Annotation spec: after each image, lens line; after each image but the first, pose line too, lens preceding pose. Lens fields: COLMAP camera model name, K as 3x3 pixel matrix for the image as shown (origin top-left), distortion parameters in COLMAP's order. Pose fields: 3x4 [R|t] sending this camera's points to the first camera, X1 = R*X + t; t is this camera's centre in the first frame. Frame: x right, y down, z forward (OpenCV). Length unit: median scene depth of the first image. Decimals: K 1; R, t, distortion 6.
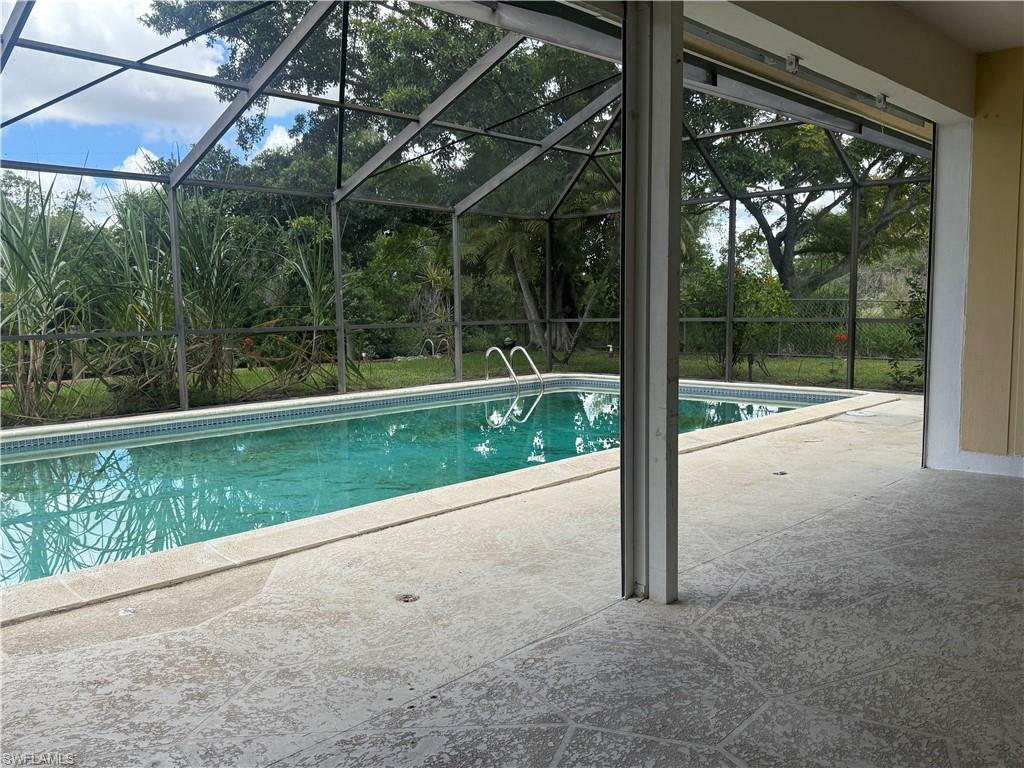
lens RADIAL K [[854.9, 0, 512.0], [0, 854.9, 384.0], [0, 0, 1]] dist [0.121298, -0.197039]
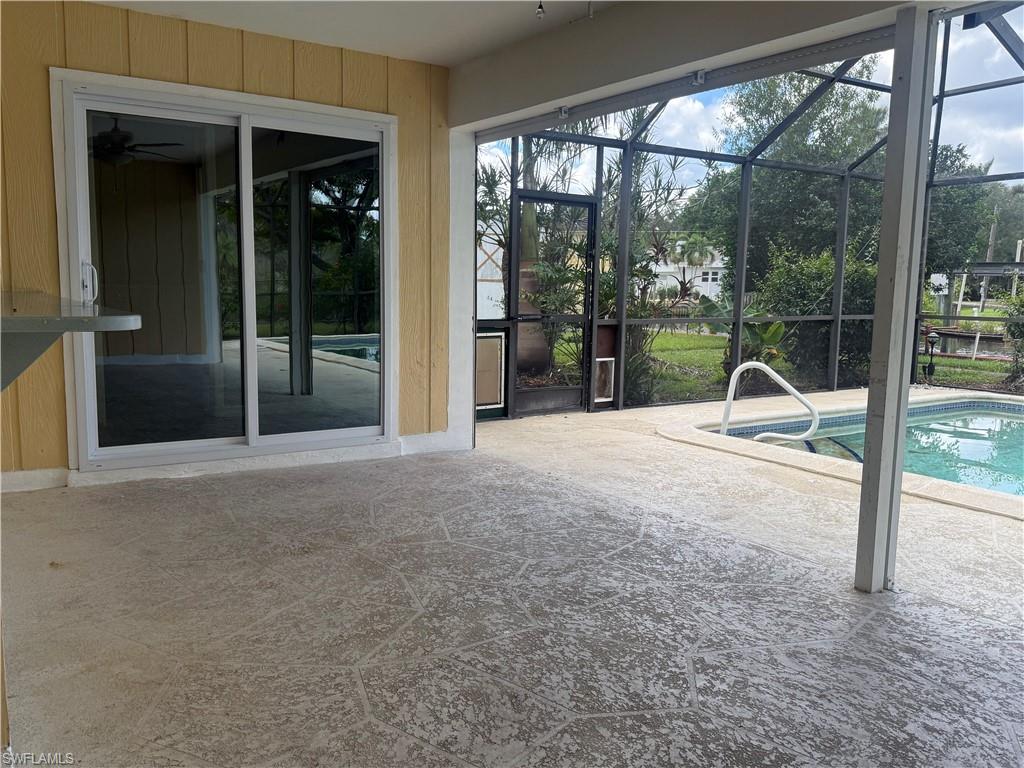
lens RADIAL K [[854.9, 0, 512.0], [0, 854.9, 384.0], [0, 0, 1]] dist [0.121298, -0.197039]
pose [[-0.245825, 0.117174, -0.962206, 1.436466], [-0.106679, 0.983366, 0.147005, -0.117464], [0.963426, 0.138785, -0.229236, 0.895078]]
